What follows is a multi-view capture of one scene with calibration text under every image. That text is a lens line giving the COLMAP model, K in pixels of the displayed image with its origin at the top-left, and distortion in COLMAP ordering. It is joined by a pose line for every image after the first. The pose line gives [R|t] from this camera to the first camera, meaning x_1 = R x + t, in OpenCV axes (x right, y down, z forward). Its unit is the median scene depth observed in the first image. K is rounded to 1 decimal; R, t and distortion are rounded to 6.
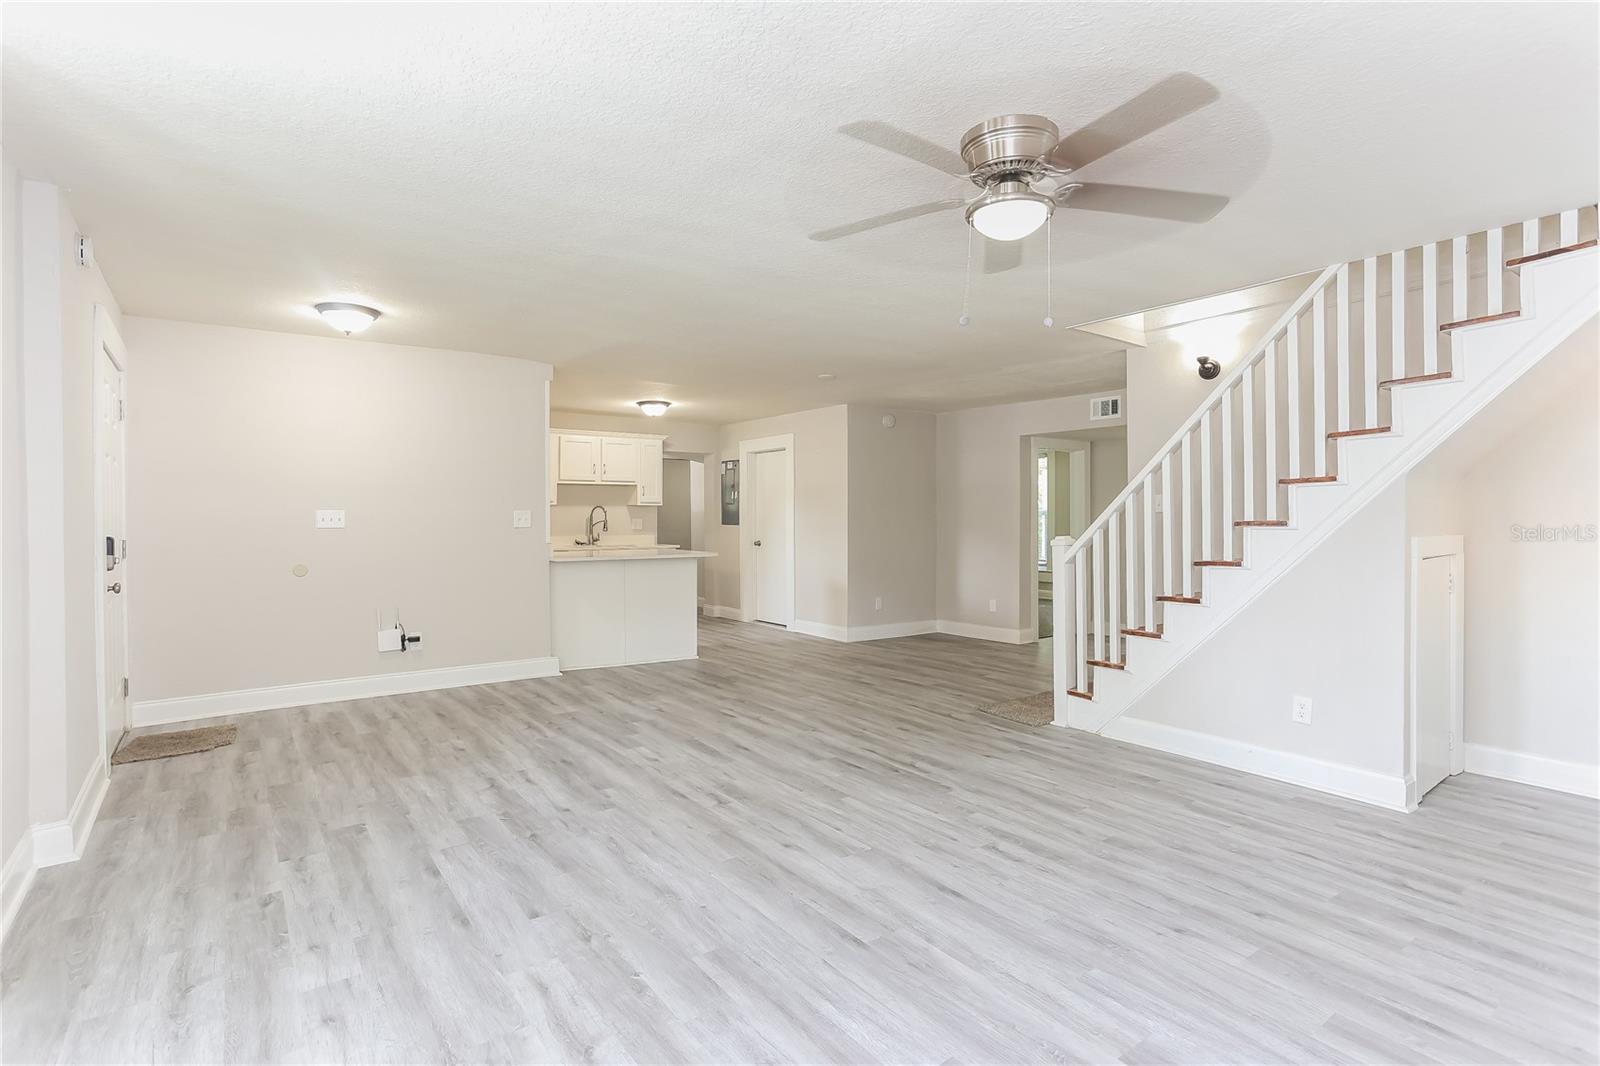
lens RADIAL K [[791.4, 0, 808.9], [0, 791.4, 528.6], [0, 0, 1]] dist [-0.001780, 0.017700]
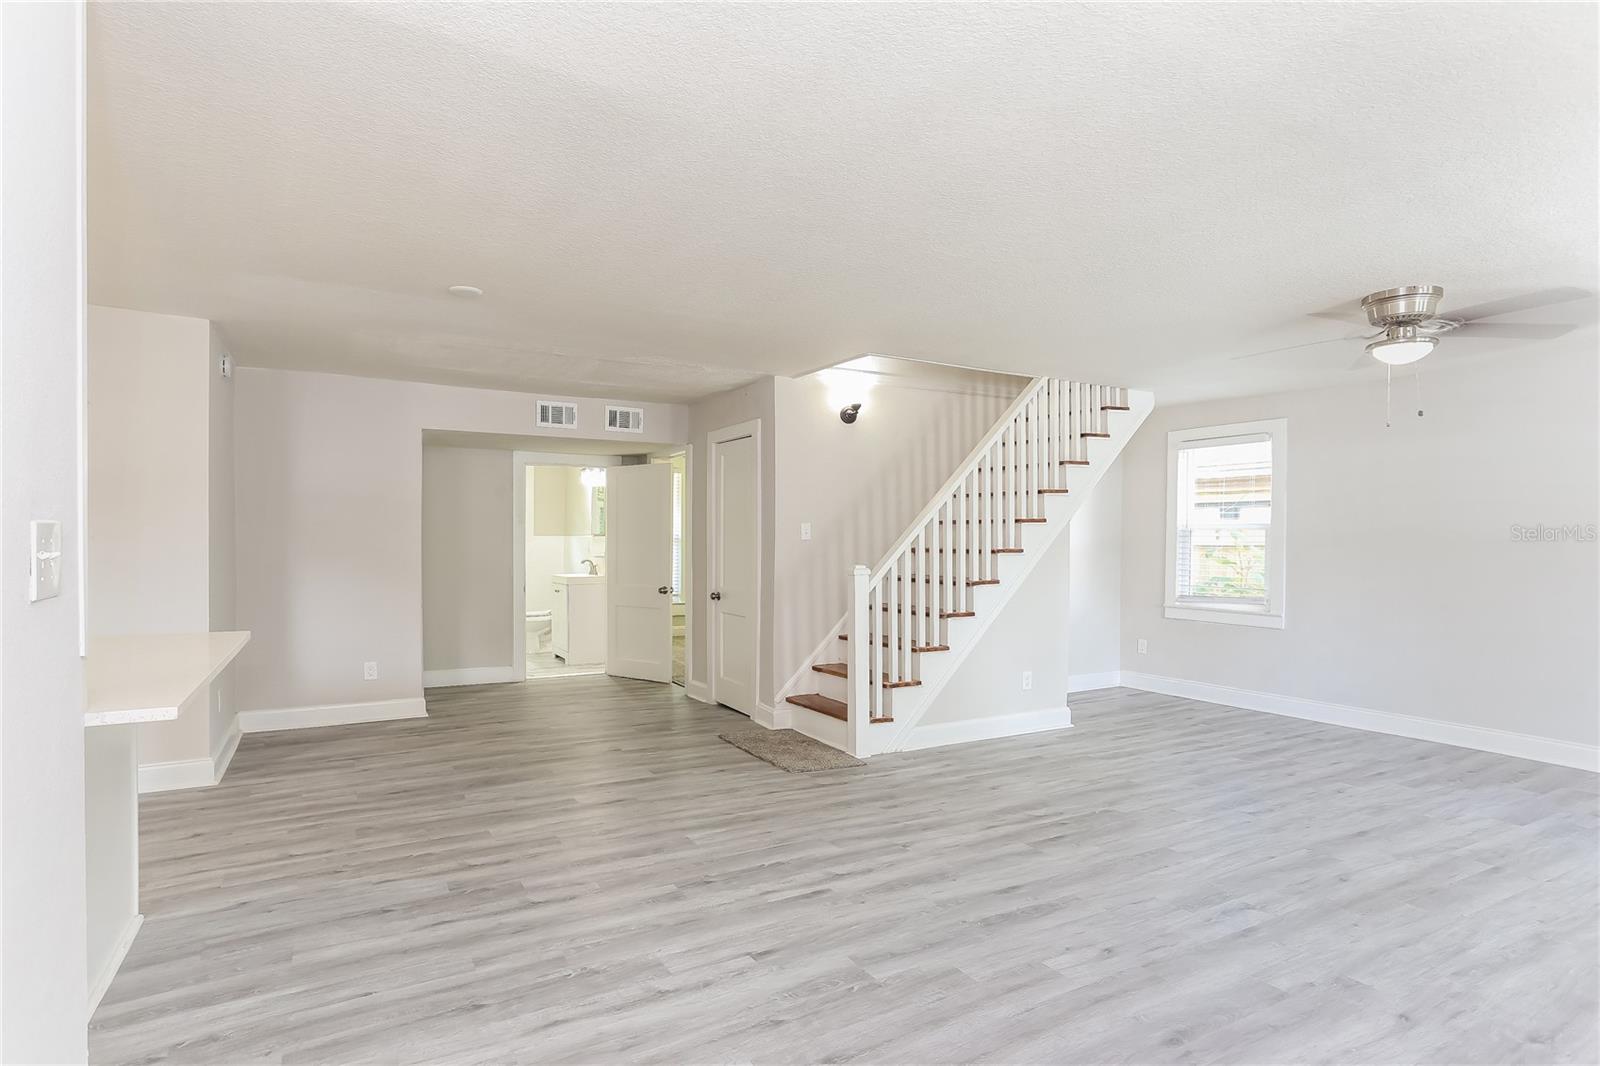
lens RADIAL K [[791.4, 0, 808.9], [0, 791.4, 528.6], [0, 0, 1]] dist [-0.001780, 0.017700]
pose [[0.105641, 0.026316, 0.994056, -0.847466], [-0.001426, 0.999653, -0.026313, -0.016387], [-0.994403, 0.001362, 0.105642, 1.182706]]
